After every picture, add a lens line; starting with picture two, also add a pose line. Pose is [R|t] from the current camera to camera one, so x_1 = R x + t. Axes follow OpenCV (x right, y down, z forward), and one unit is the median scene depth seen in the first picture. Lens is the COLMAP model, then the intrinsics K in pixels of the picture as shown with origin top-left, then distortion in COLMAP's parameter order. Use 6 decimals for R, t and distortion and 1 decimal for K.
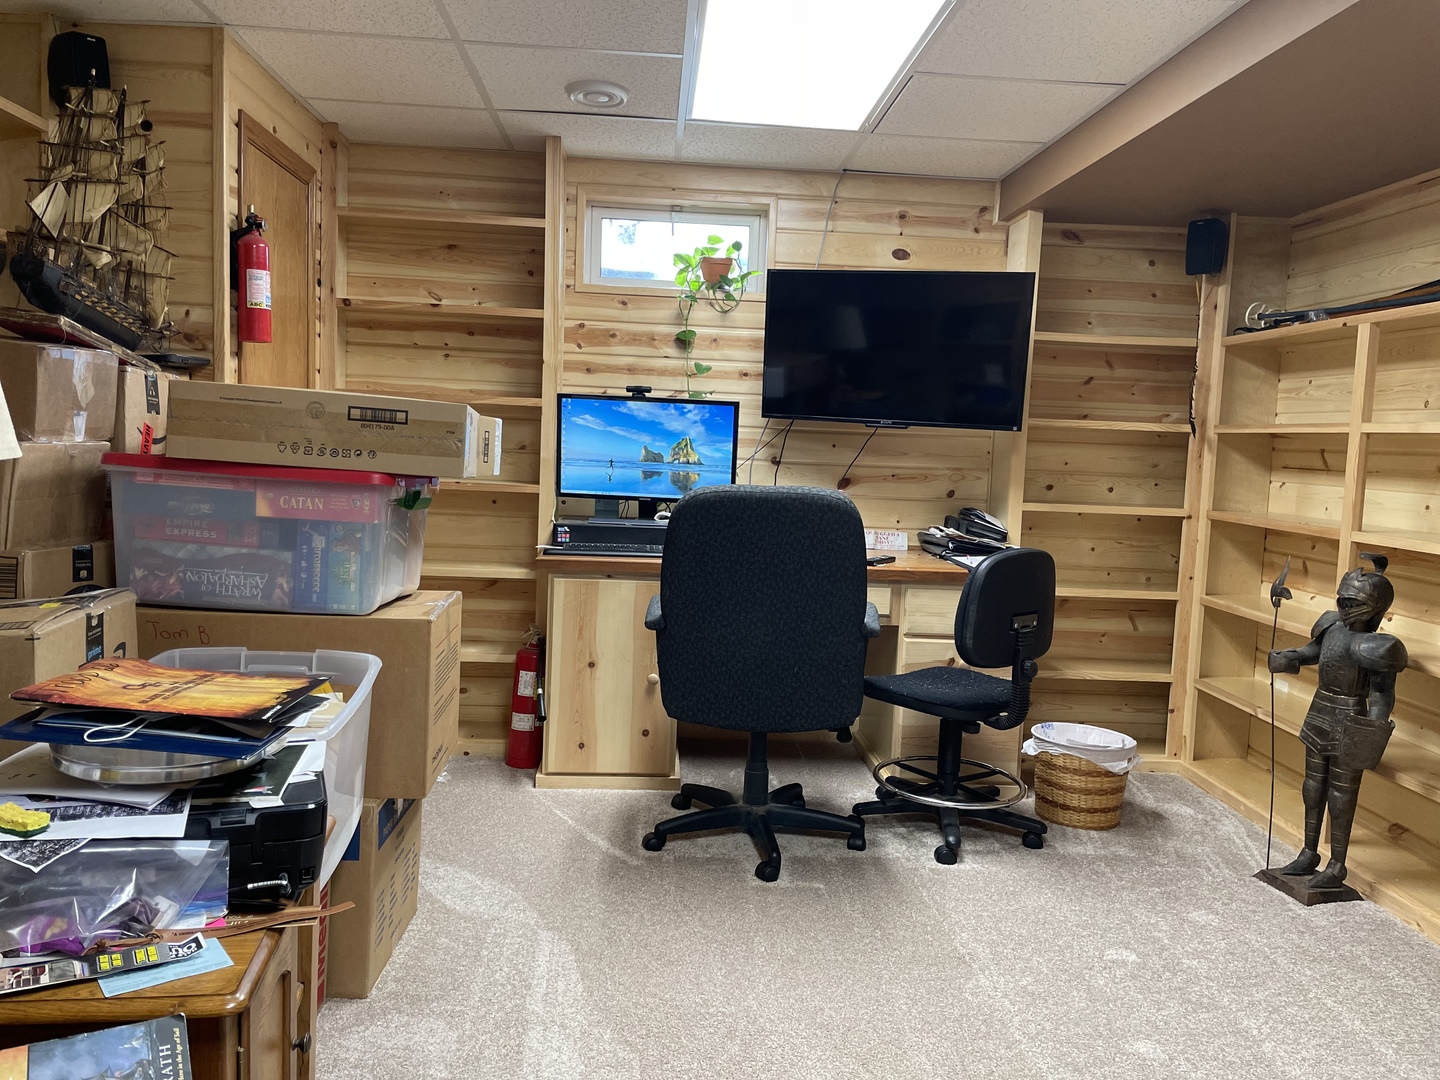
lens RADIAL K [[1090.2, 0, 723.5], [0, 1090.2, 538.4], [0, 0, 1]] dist [0.083356, -0.096291]
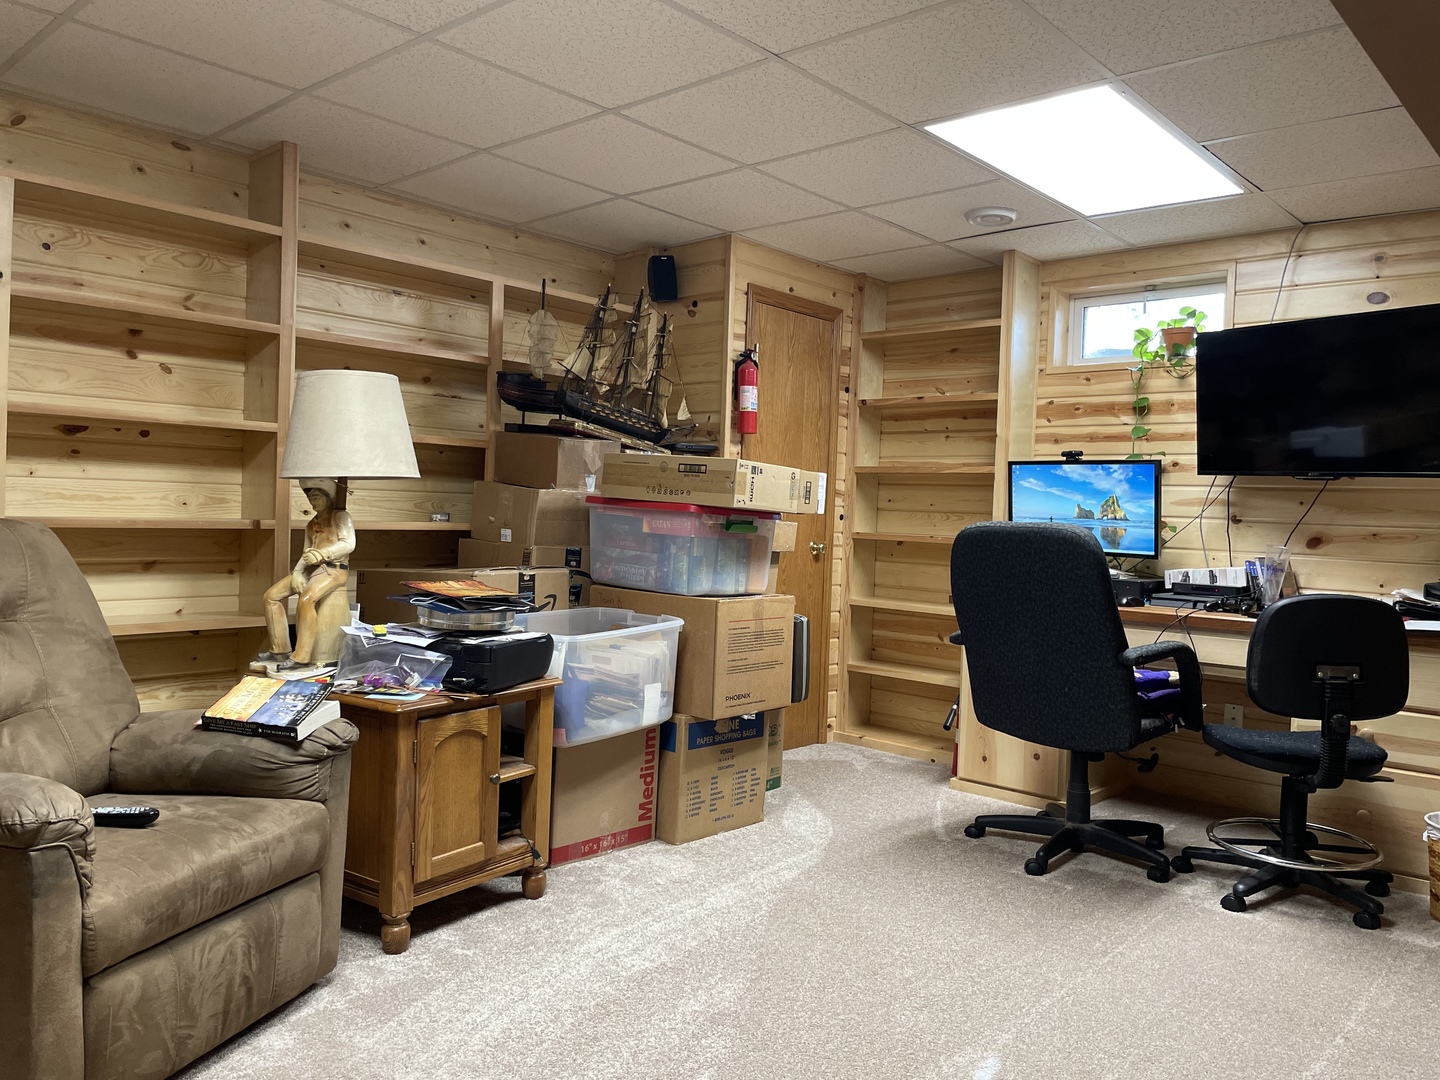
lens RADIAL K [[1090.2, 0, 714.8], [0, 1090.2, 543.1], [0, 0, 1]] dist [0.083356, -0.096291]
pose [[0.702451, 0.005829, -0.711708, 0.495712], [-0.072377, 0.995368, -0.063283, 0.055689], [0.708043, 0.095965, 0.699619, -0.042551]]
